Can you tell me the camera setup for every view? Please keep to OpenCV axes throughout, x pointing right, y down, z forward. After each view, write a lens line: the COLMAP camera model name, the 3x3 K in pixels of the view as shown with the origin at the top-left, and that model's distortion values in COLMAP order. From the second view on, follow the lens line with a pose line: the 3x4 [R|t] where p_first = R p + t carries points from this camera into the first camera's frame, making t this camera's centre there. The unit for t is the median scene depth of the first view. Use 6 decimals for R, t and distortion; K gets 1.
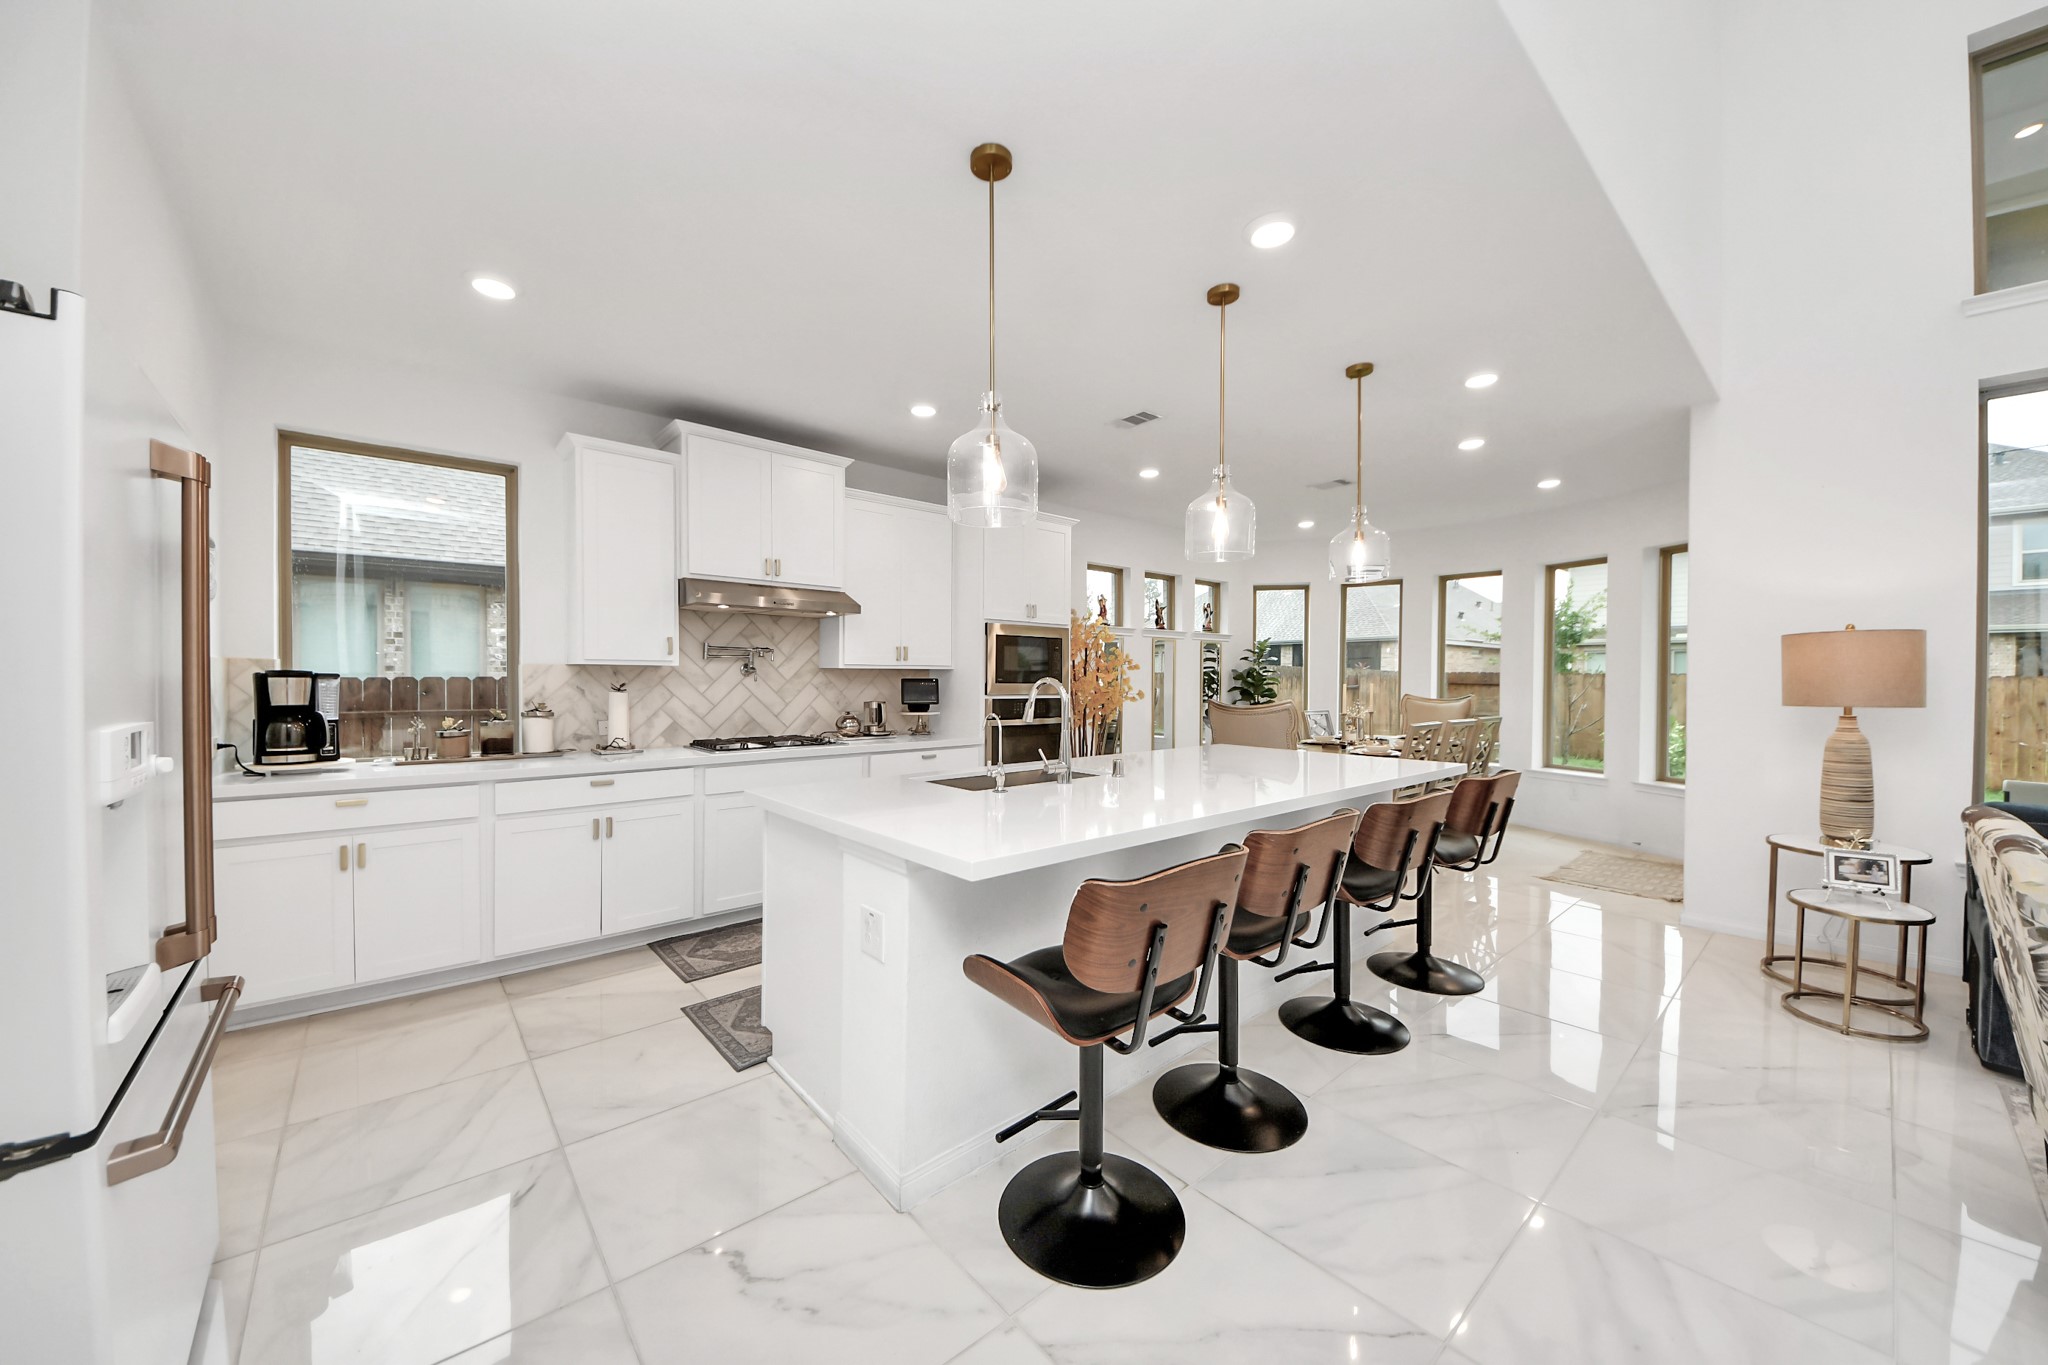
lens RADIAL K [[737.6, 0, 1012.8], [0, 737.6, 686.7], [0, 0, 1]] dist [0.035915, -0.000009]
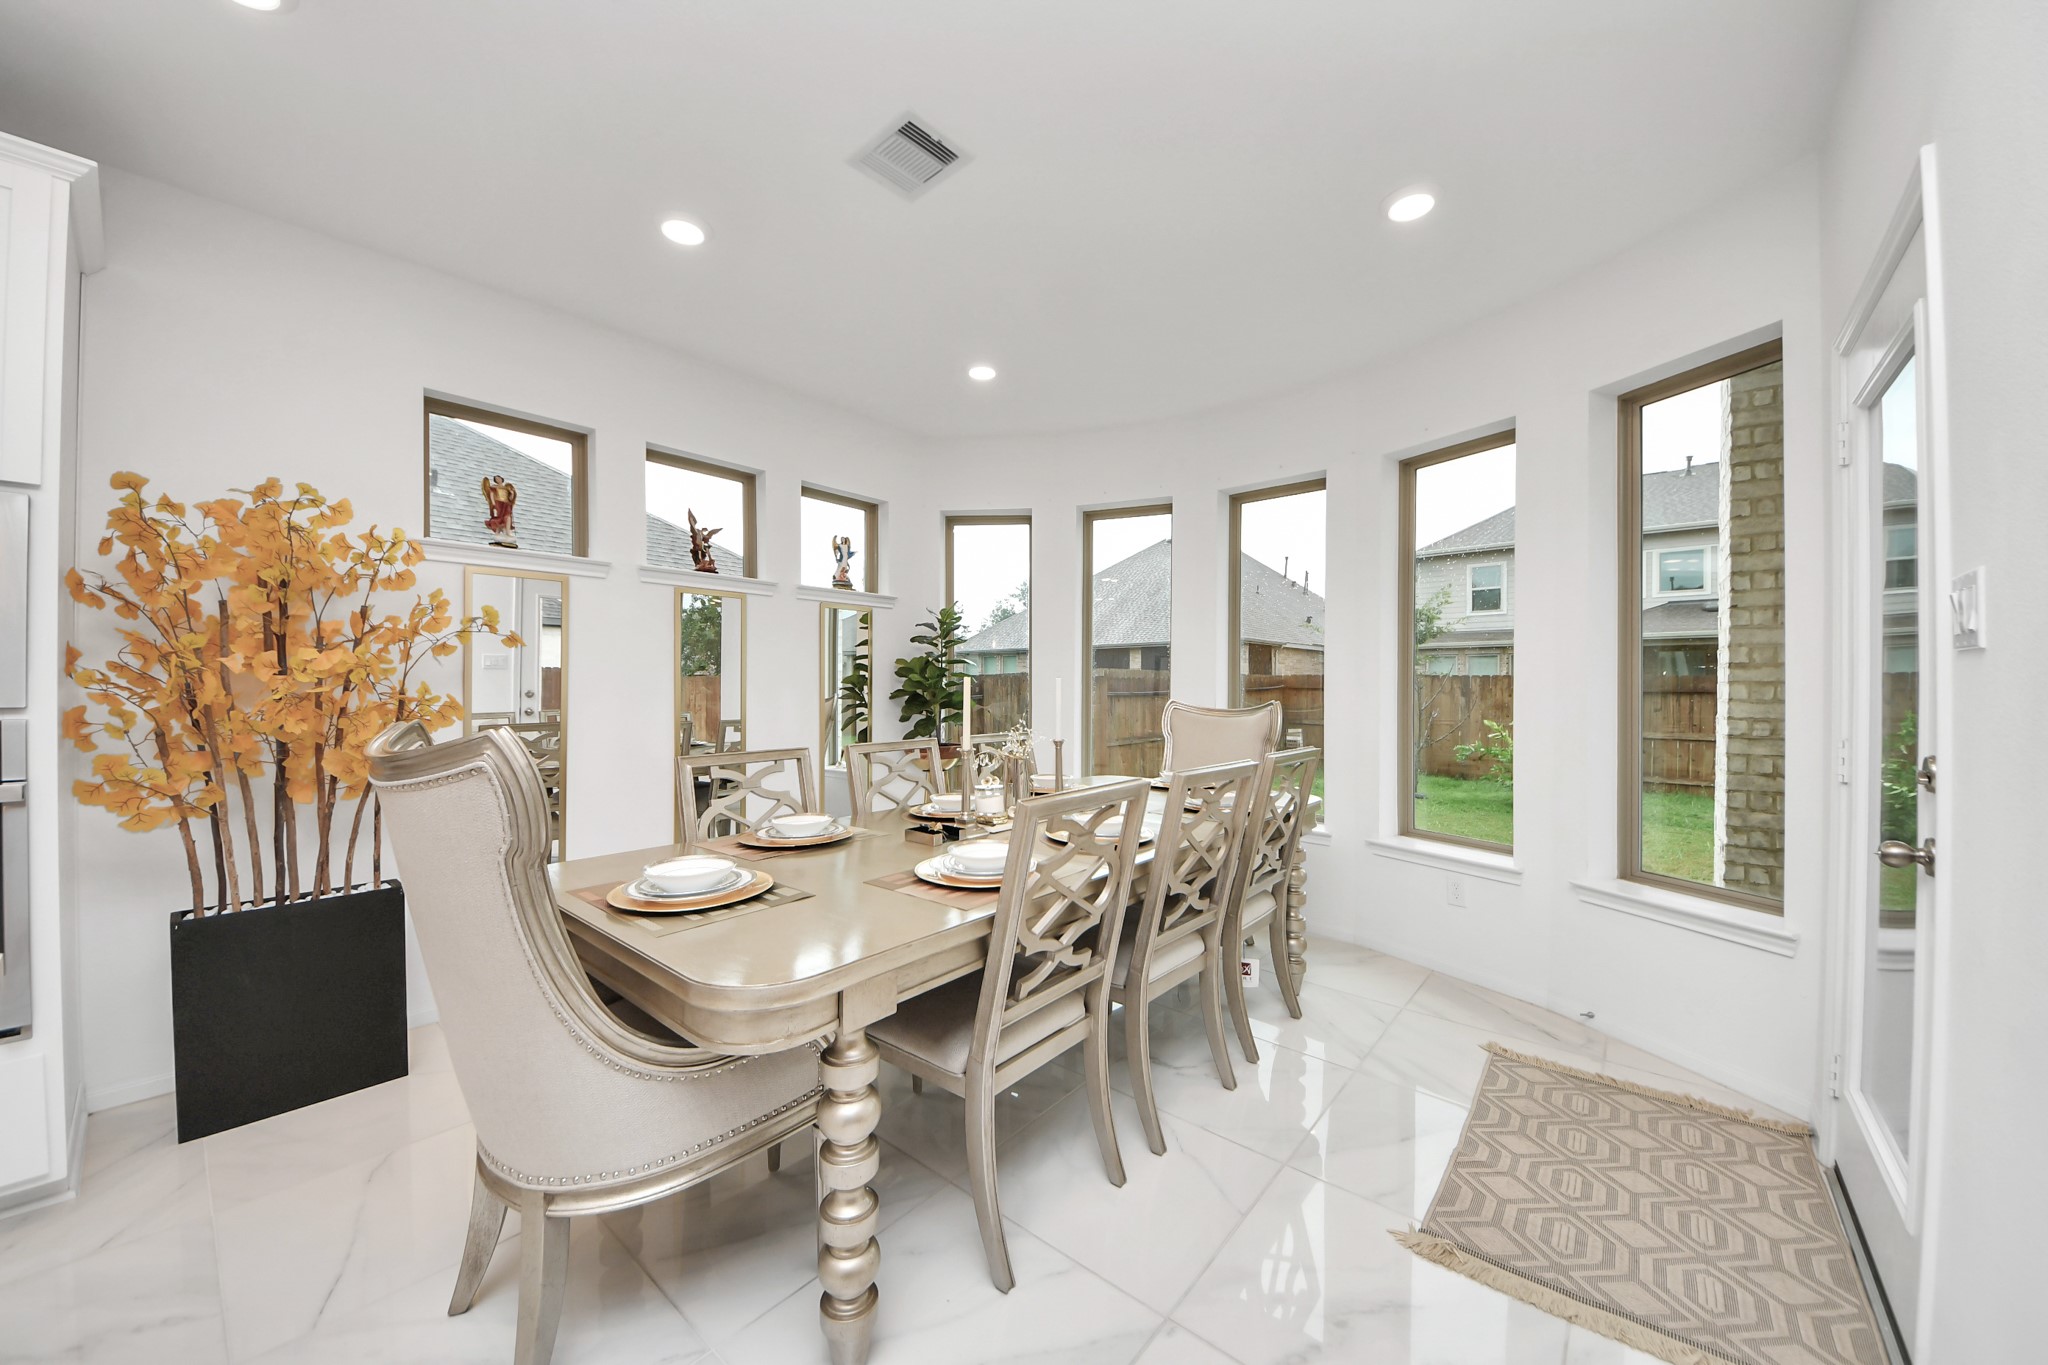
lens RADIAL K [[737.6, 0, 1012.8], [0, 737.6, 686.7], [0, 0, 1]] dist [0.035915, -0.000009]
pose [[0.988471, -0.001387, 0.151407, 0.345203], [0.003325, 0.999916, -0.012544, 0.006443], [-0.151376, 0.012903, 0.988392, 0.500371]]
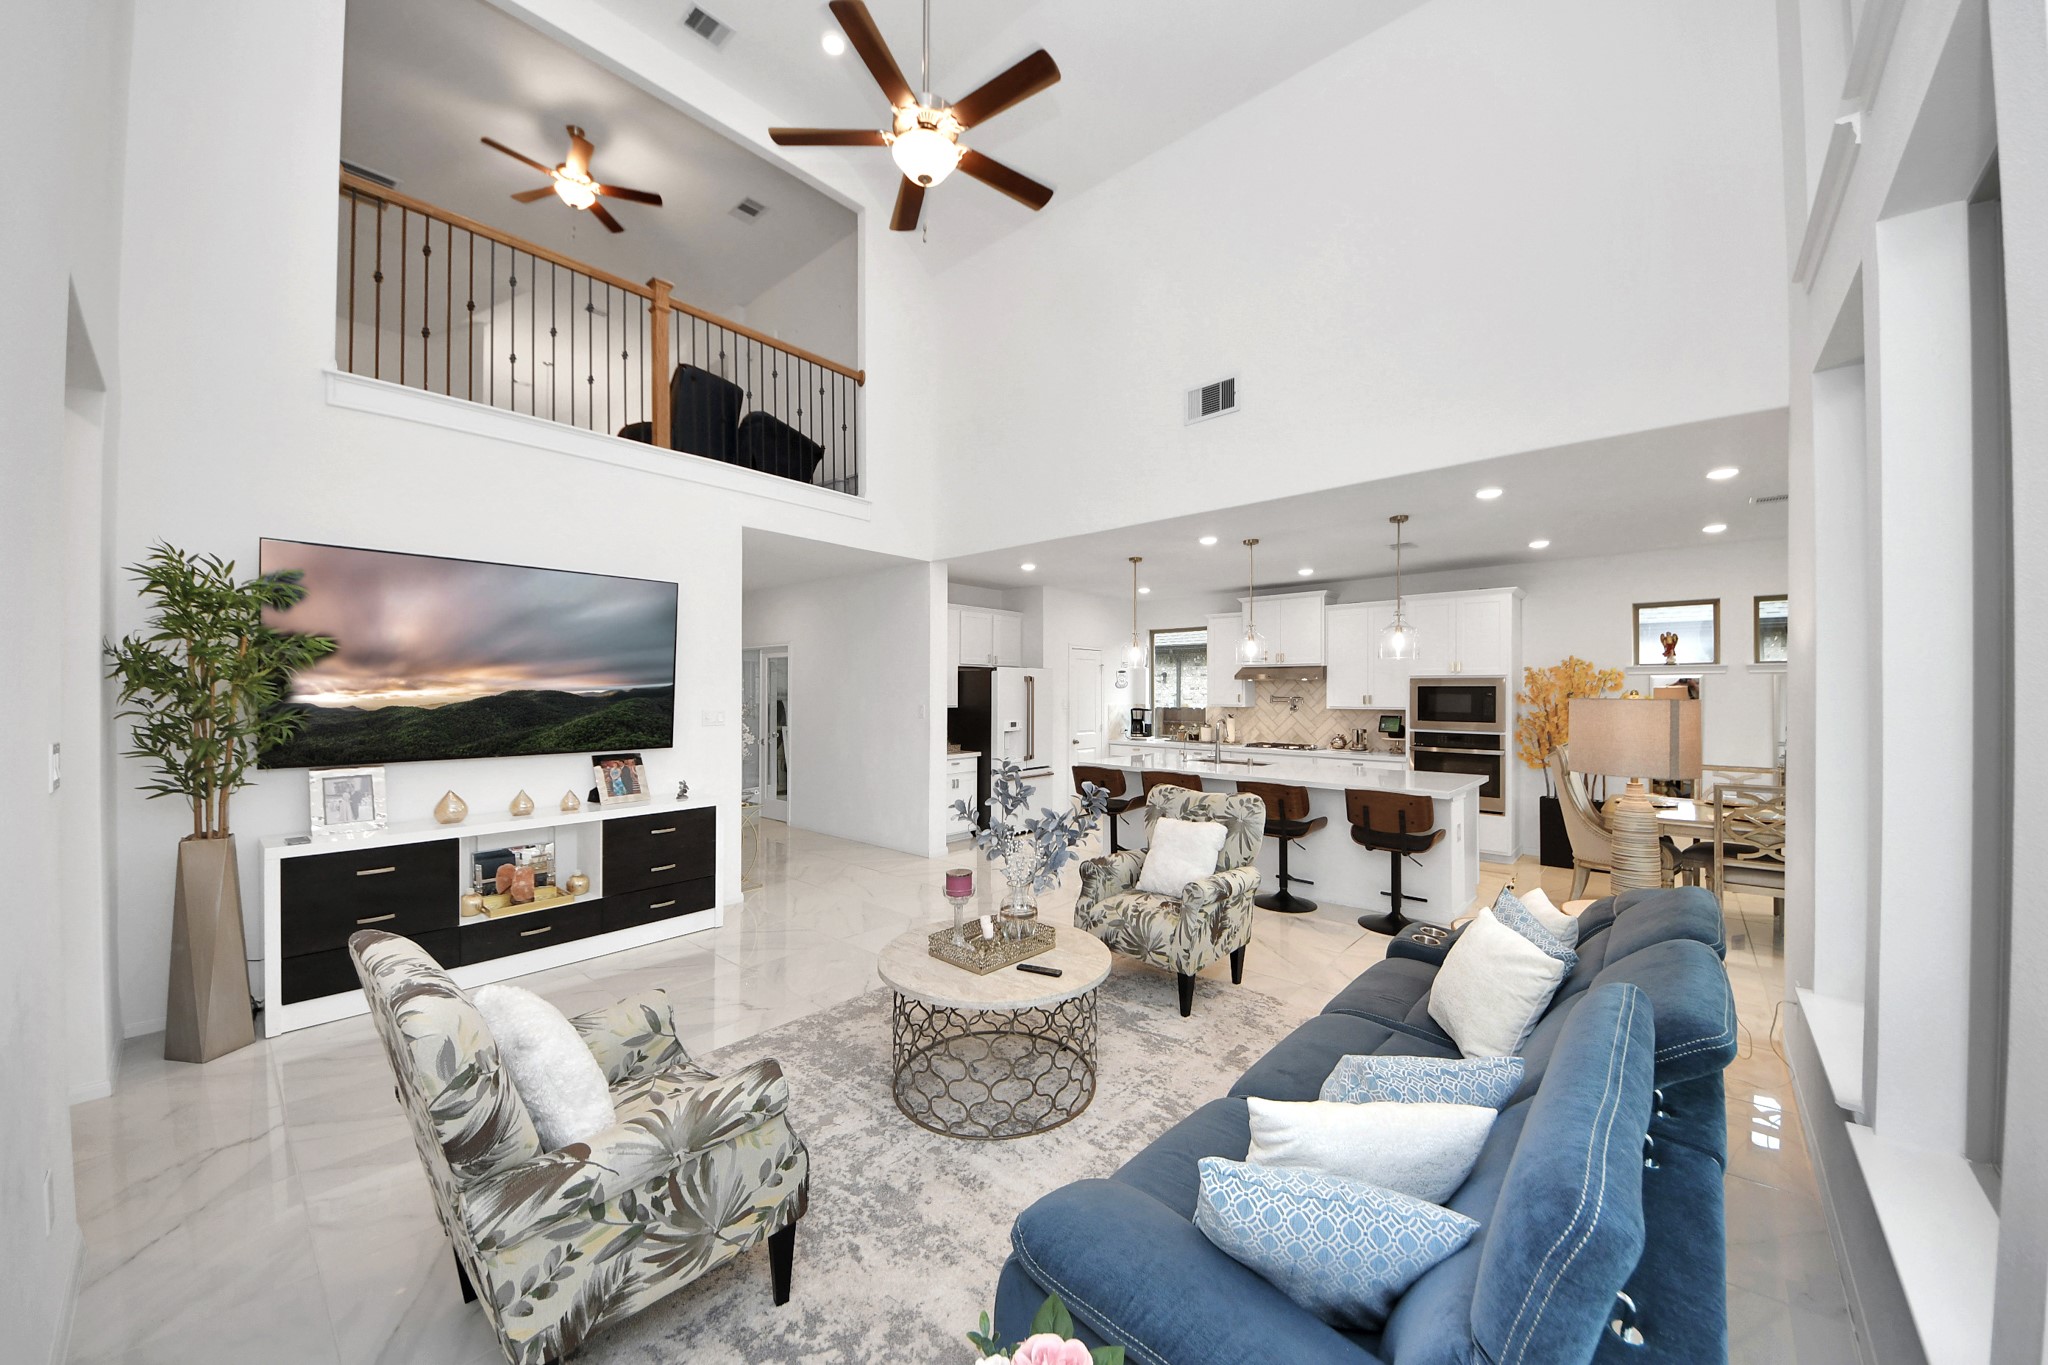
lens RADIAL K [[737.6, 0, 1012.8], [0, 737.6, 686.7], [0, 0, 1]] dist [0.035915, -0.000009]
pose [[0.114346, -0.003735, -0.993434, 0.977043], [-0.005102, 0.999978, -0.004346, -0.044966], [0.993428, 0.005566, 0.114325, 0.039998]]
